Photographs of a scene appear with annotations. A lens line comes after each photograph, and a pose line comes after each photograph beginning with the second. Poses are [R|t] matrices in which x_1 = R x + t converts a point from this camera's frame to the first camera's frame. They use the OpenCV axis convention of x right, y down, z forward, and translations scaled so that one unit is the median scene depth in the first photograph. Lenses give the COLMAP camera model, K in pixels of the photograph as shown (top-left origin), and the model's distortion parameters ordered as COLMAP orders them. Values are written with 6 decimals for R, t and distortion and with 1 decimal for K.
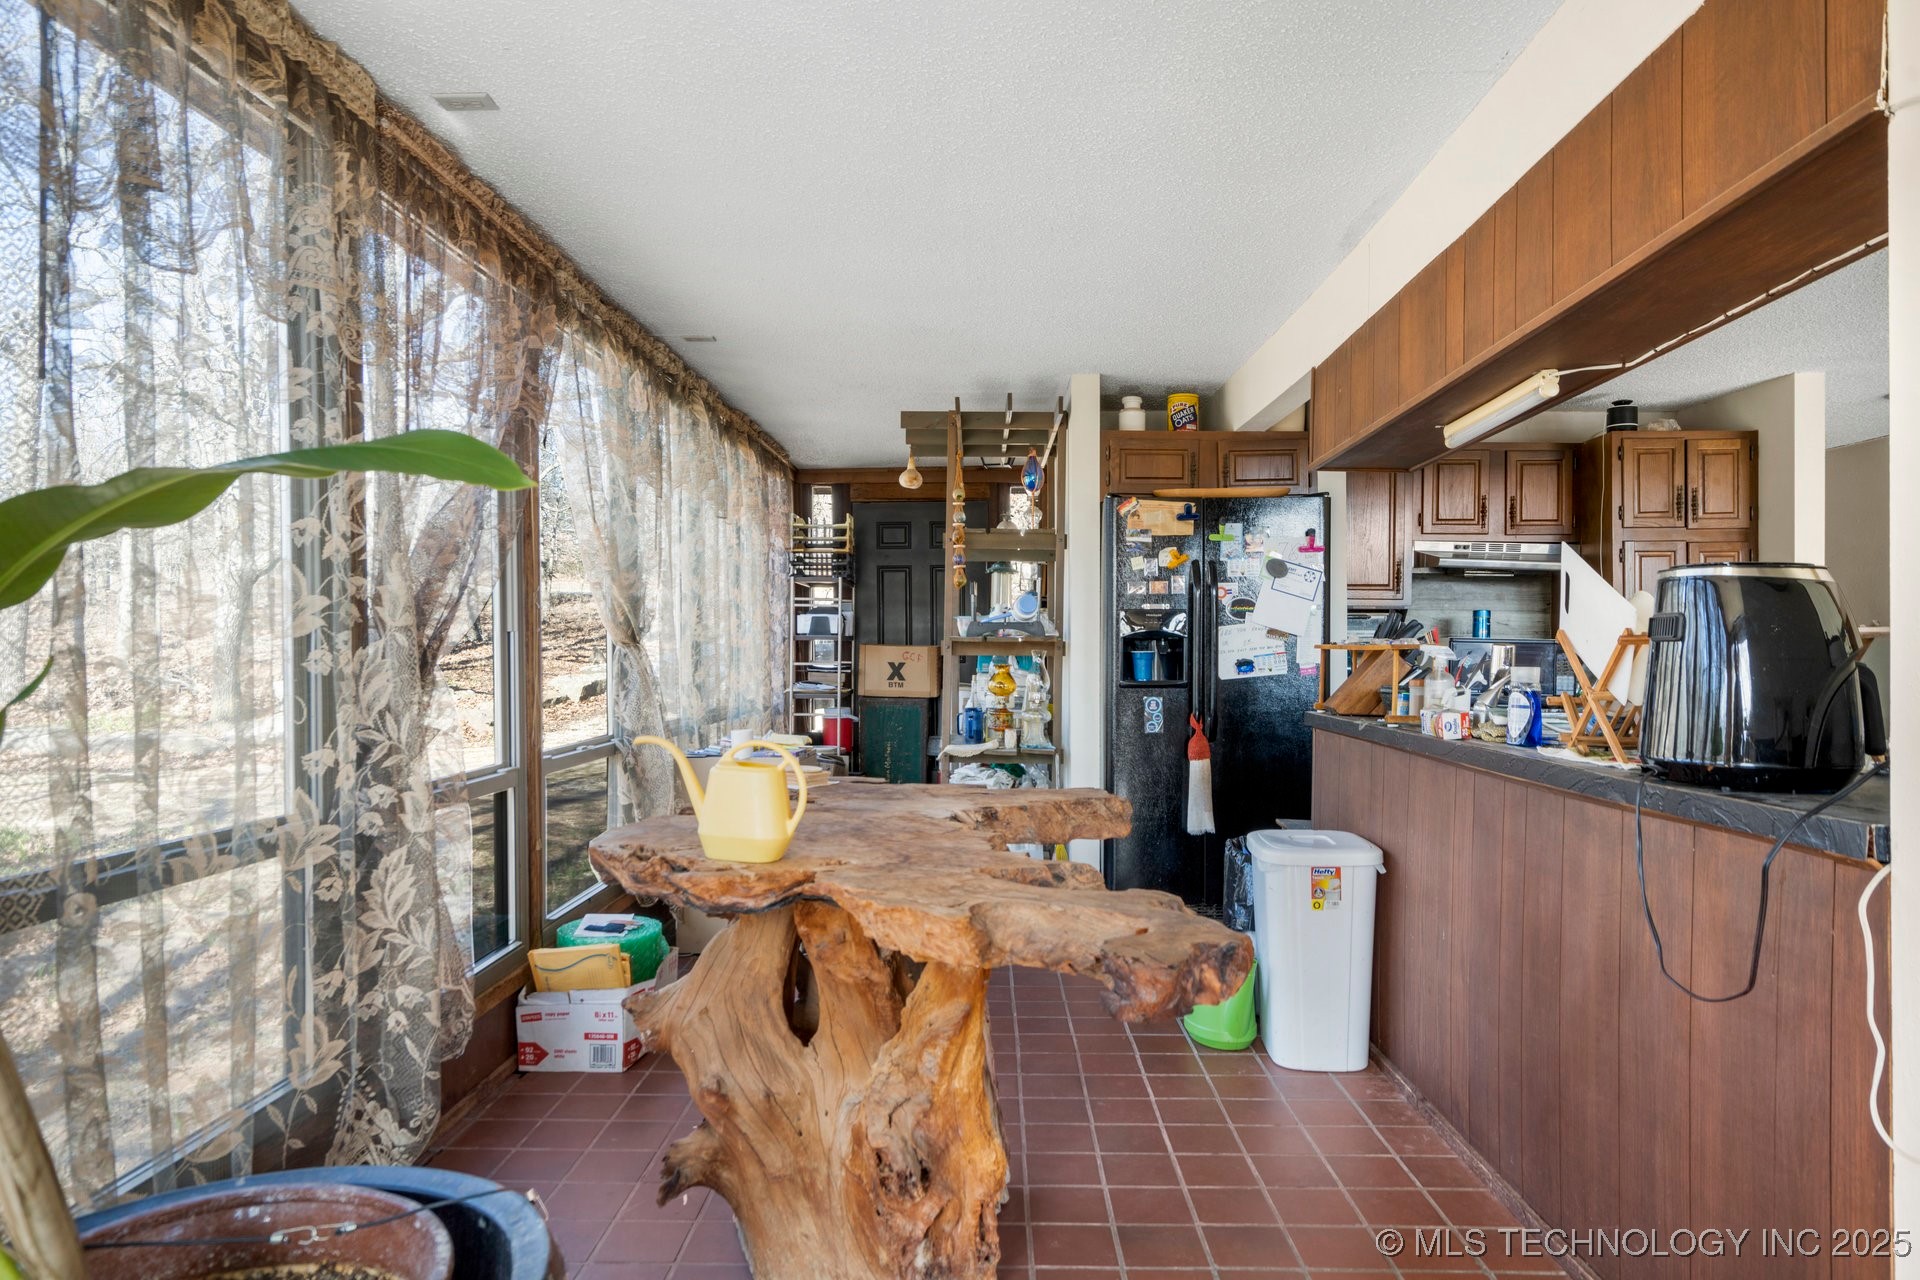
lens RADIAL K [[1161.8, 0, 951.7], [0, 1161.8, 651.1], [0, 0, 1]] dist [0.012795, 0.001918]
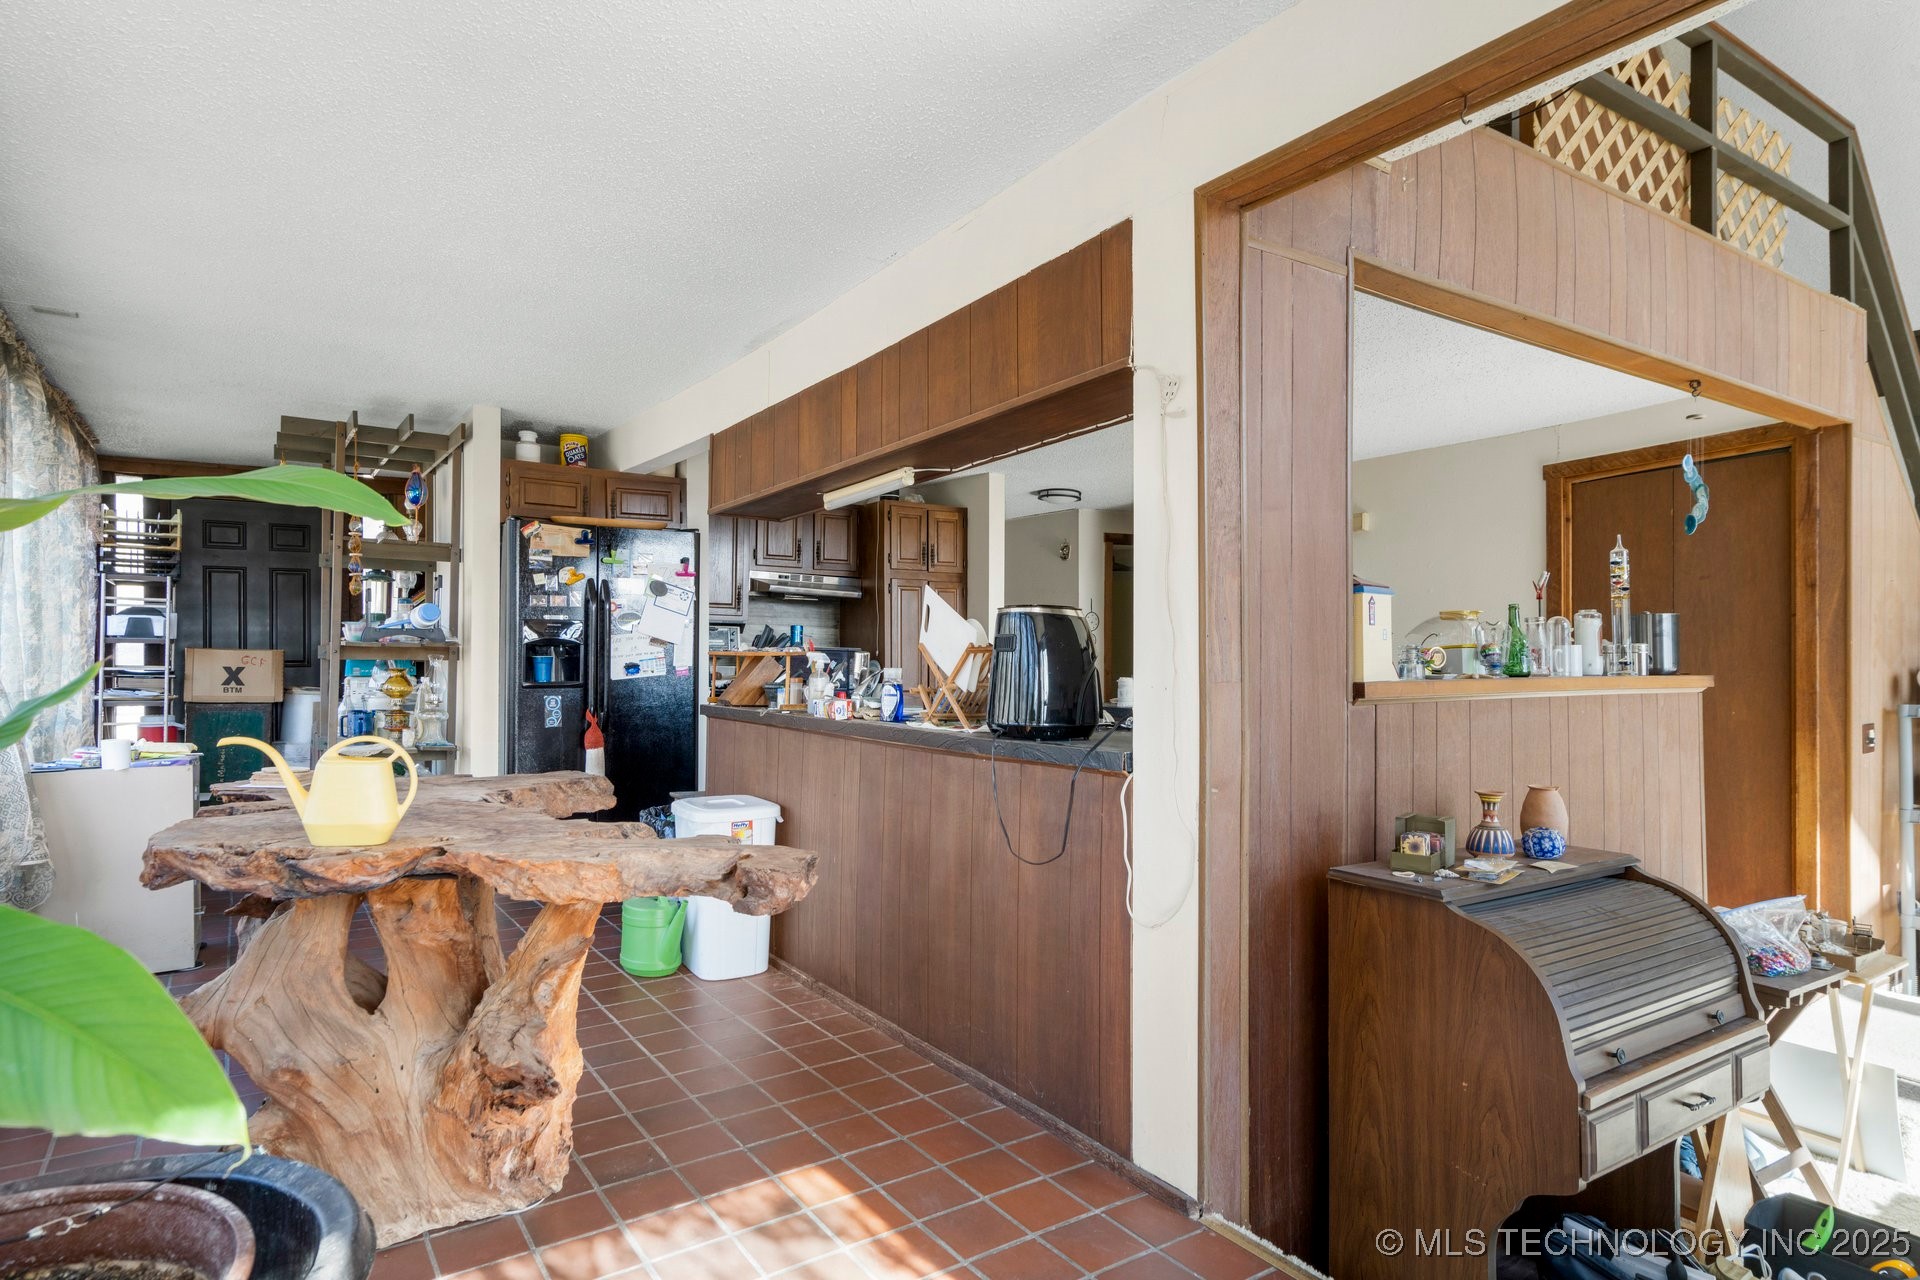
lens RADIAL K [[1052.7, 0, 887.6], [0, 1052.7, 654.3], [0, 0, 1]] dist [0.002145, 0.000861]
pose [[0.829864, 0.002678, 0.557959, -0.205743], [-0.002091, 0.999996, -0.001690, -0.000922], [-0.557962, 0.000236, 0.829867, -0.075900]]
